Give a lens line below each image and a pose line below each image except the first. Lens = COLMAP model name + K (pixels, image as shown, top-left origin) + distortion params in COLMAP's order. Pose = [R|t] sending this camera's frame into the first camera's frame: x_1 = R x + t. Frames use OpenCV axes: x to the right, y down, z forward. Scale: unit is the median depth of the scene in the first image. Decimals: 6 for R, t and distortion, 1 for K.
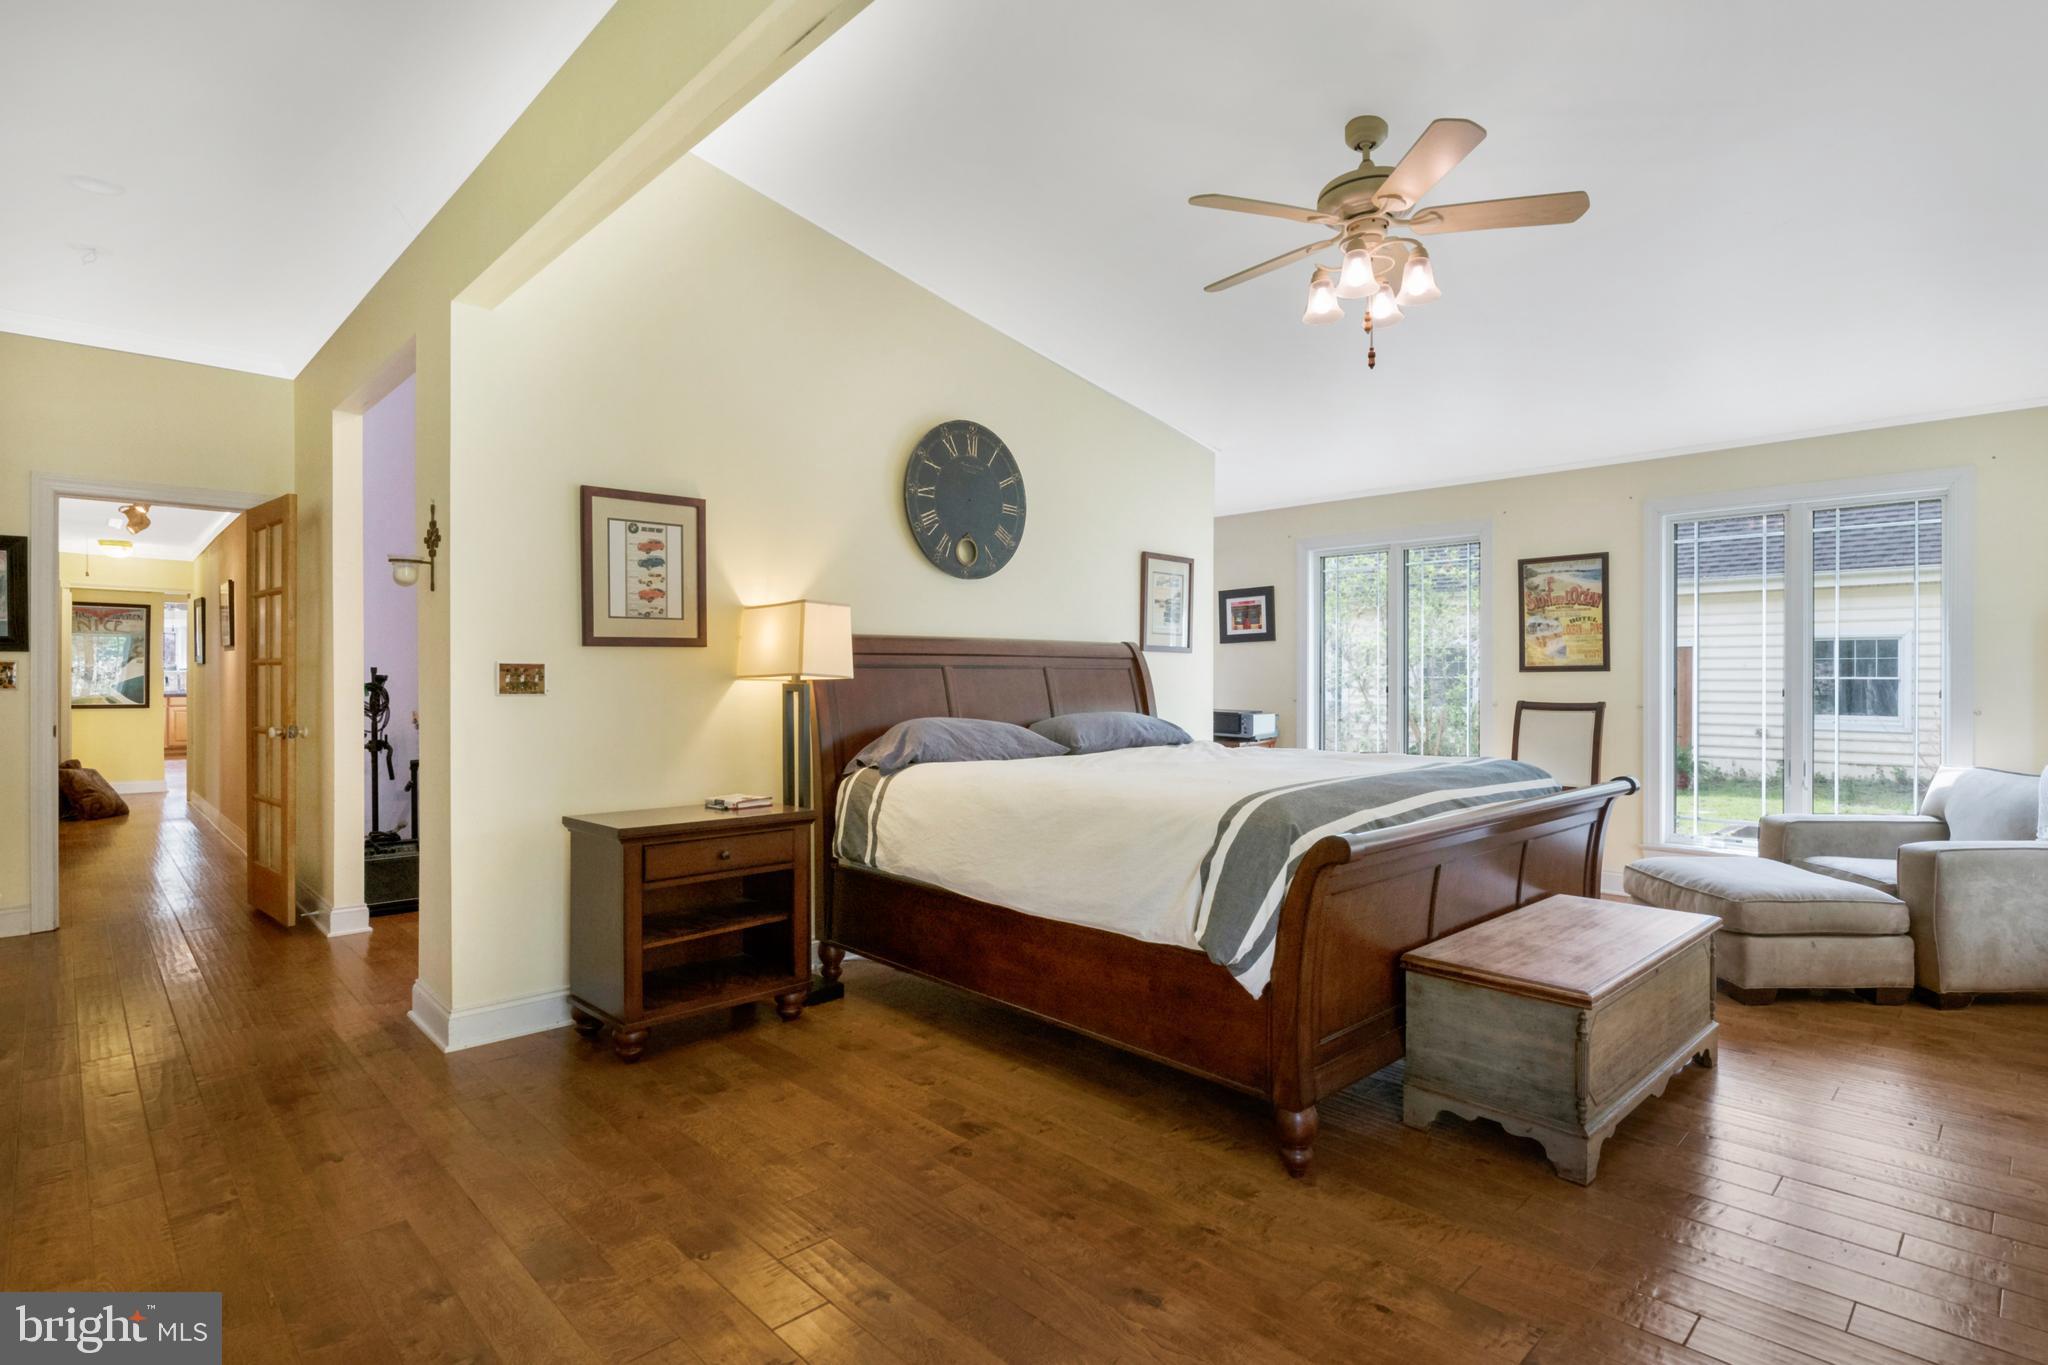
lens RADIAL K [[1018.2, 0, 1044.4], [0, 1018.2, 677.4], [0, 0, 1]] dist [-0.000402, 0.000011]
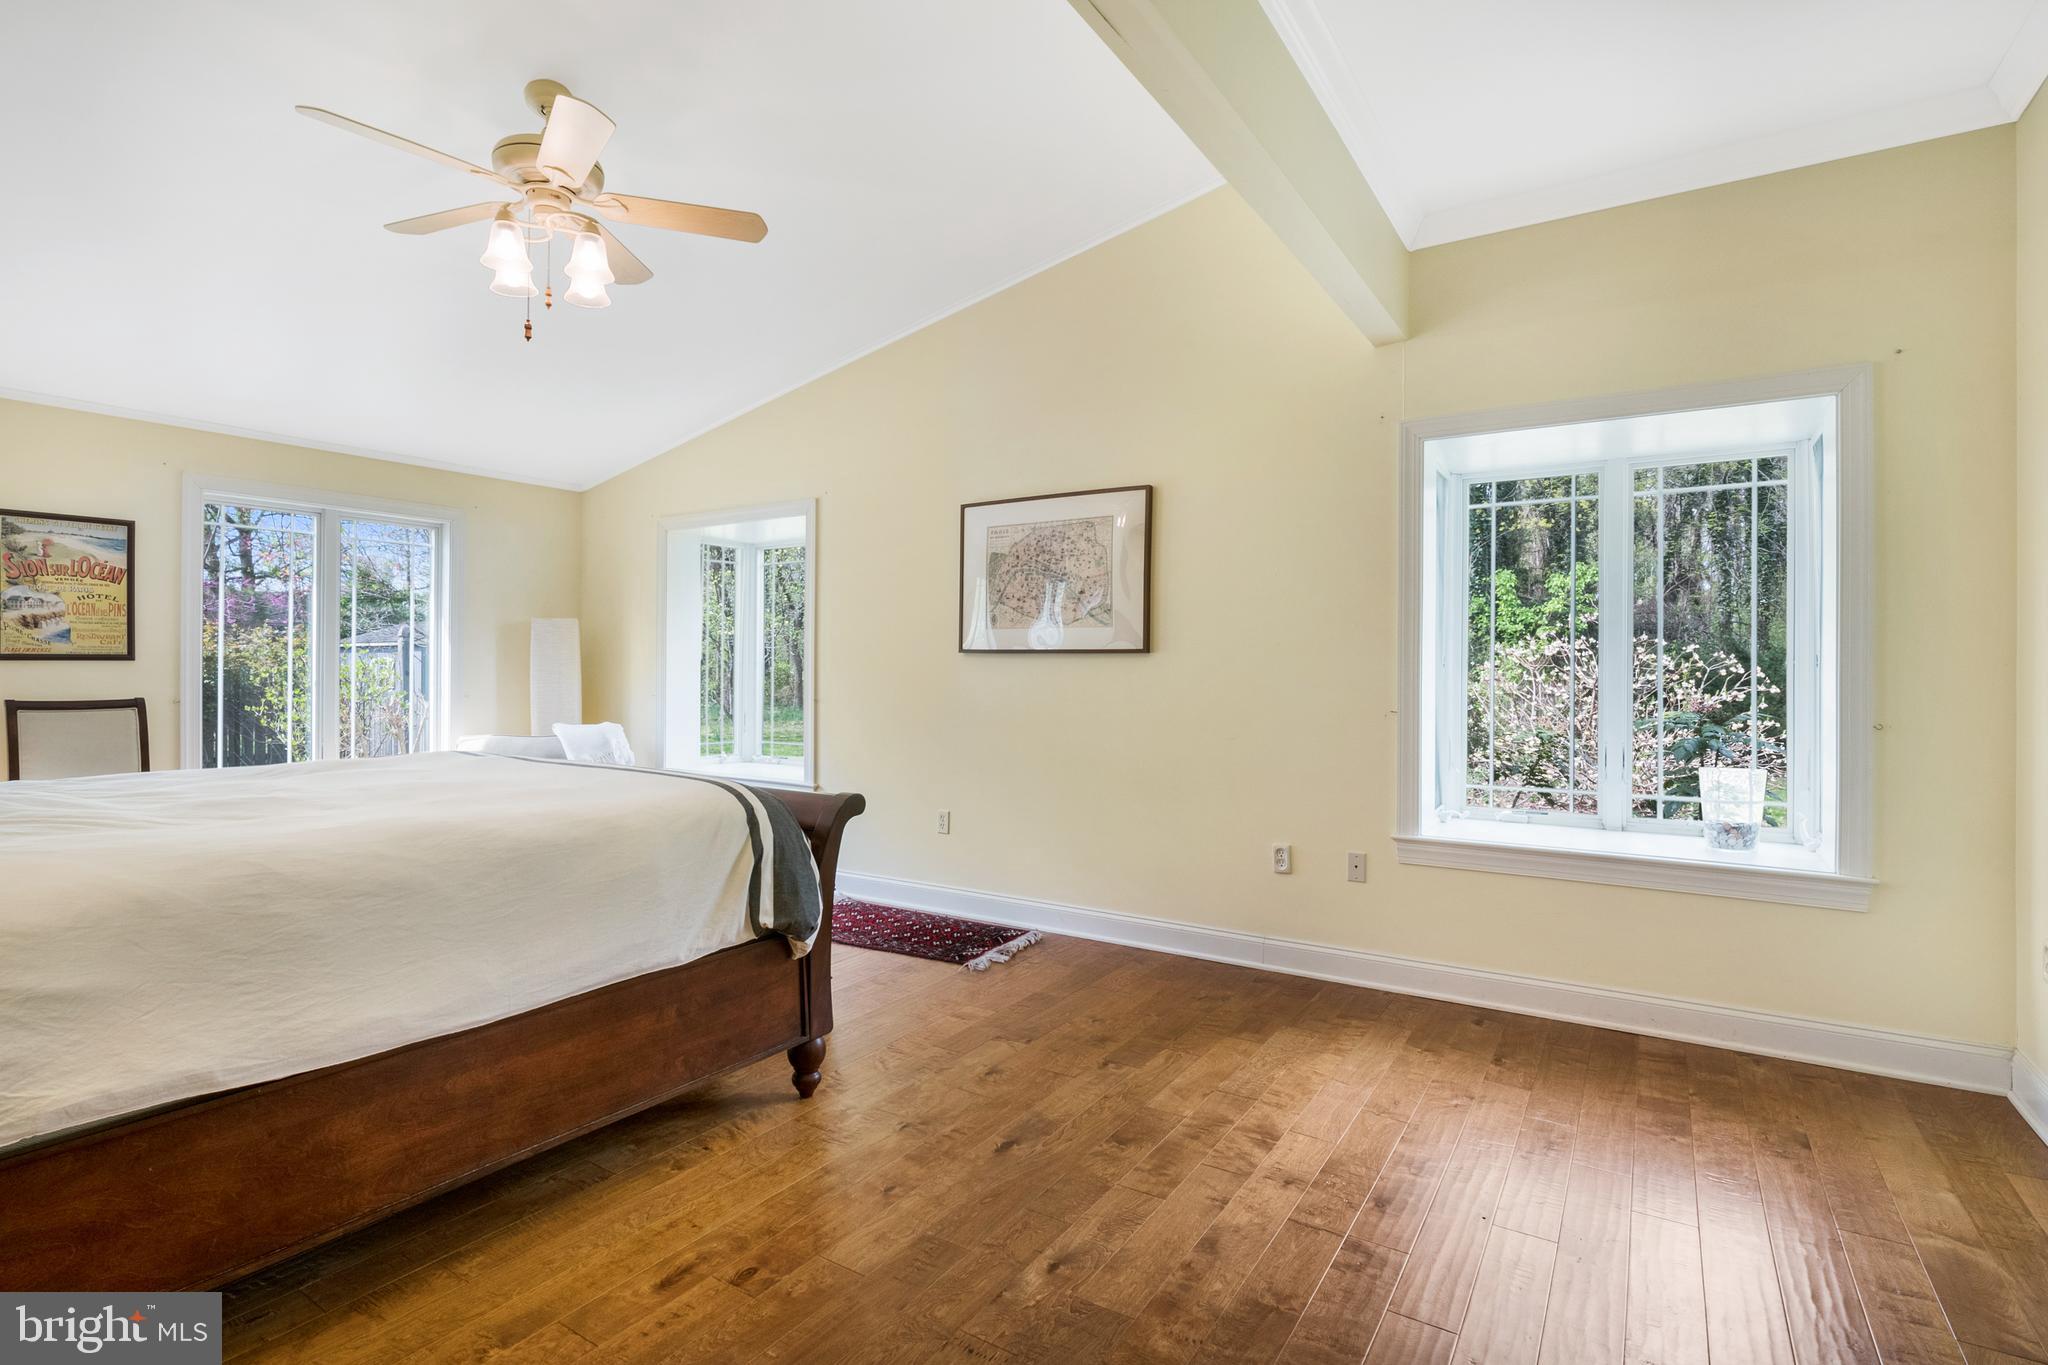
lens RADIAL K [[979.1, 0, 1054.5], [0, 979.1, 677.3], [0, 0, 1]] dist [-0.030838, -0.000281]
pose [[-0.245008, -0.003754, 0.969514, -0.482915], [-0.003713, 0.999989, 0.002933, 0.002847], [-0.969514, -0.002881, -0.245019, 0.538396]]
